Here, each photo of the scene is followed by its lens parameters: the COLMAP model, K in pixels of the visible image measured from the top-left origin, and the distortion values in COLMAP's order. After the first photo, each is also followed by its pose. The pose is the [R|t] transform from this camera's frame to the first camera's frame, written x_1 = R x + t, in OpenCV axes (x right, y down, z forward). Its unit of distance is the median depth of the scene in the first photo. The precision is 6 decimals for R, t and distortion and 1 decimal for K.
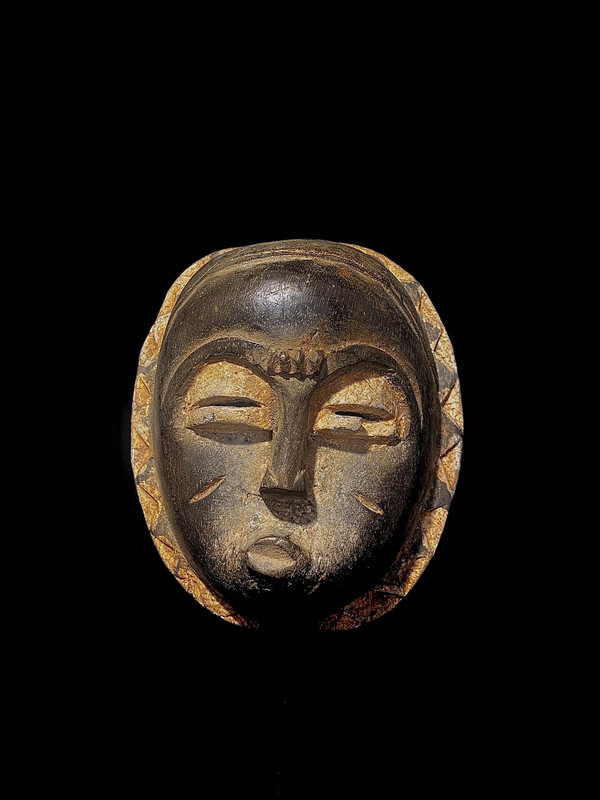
lens RADIAL K [[607.0, 0, 306.1], [0, 607.0, 399.6], [0, 0, 1]] dist [0.178809, -0.544526]
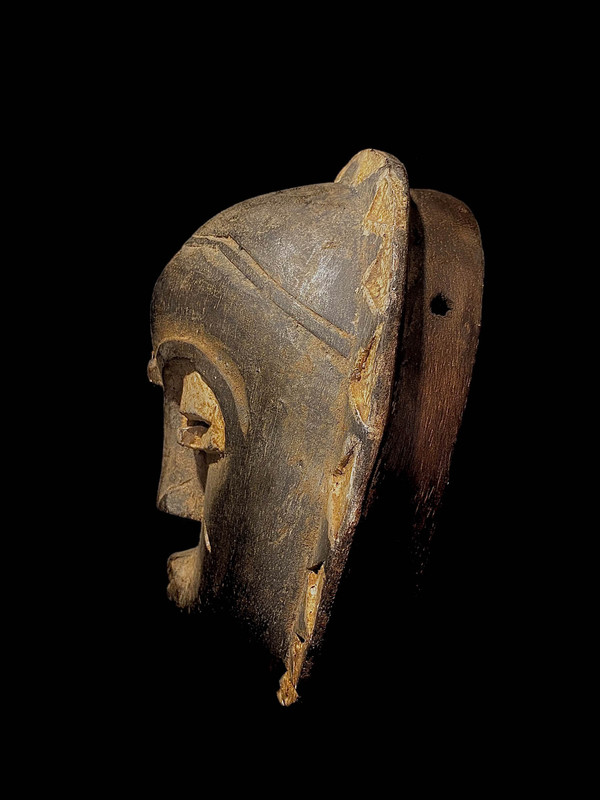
lens RADIAL K [[607.0, 0, 306.1], [0, 607.0, 399.6], [0, 0, 1]] dist [0.178809, -0.544526]
pose [[0.094693, -0.089982, -0.991432, 0.894543], [0.118981, 0.989791, -0.078469, 0.074080], [0.988371, -0.110531, 0.104433, 1.049970]]
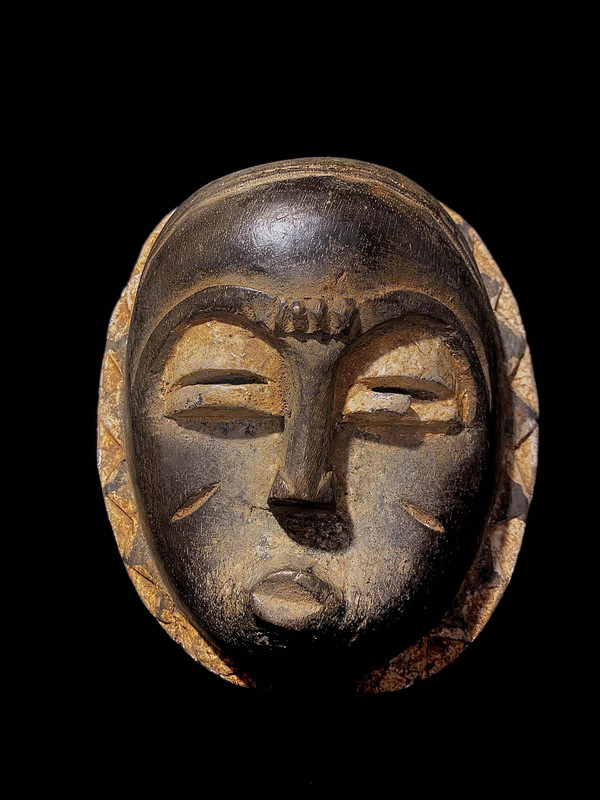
lens RADIAL K [[611.1, 0, 303.4], [0, 611.1, 387.4], [0, 0, 1]] dist [0.137006, -0.406756]
pose [[0.999436, -0.027102, -0.019804, -0.017206], [0.026631, 0.999365, -0.023653, 0.033430], [0.020432, 0.023112, 0.999524, 0.280817]]
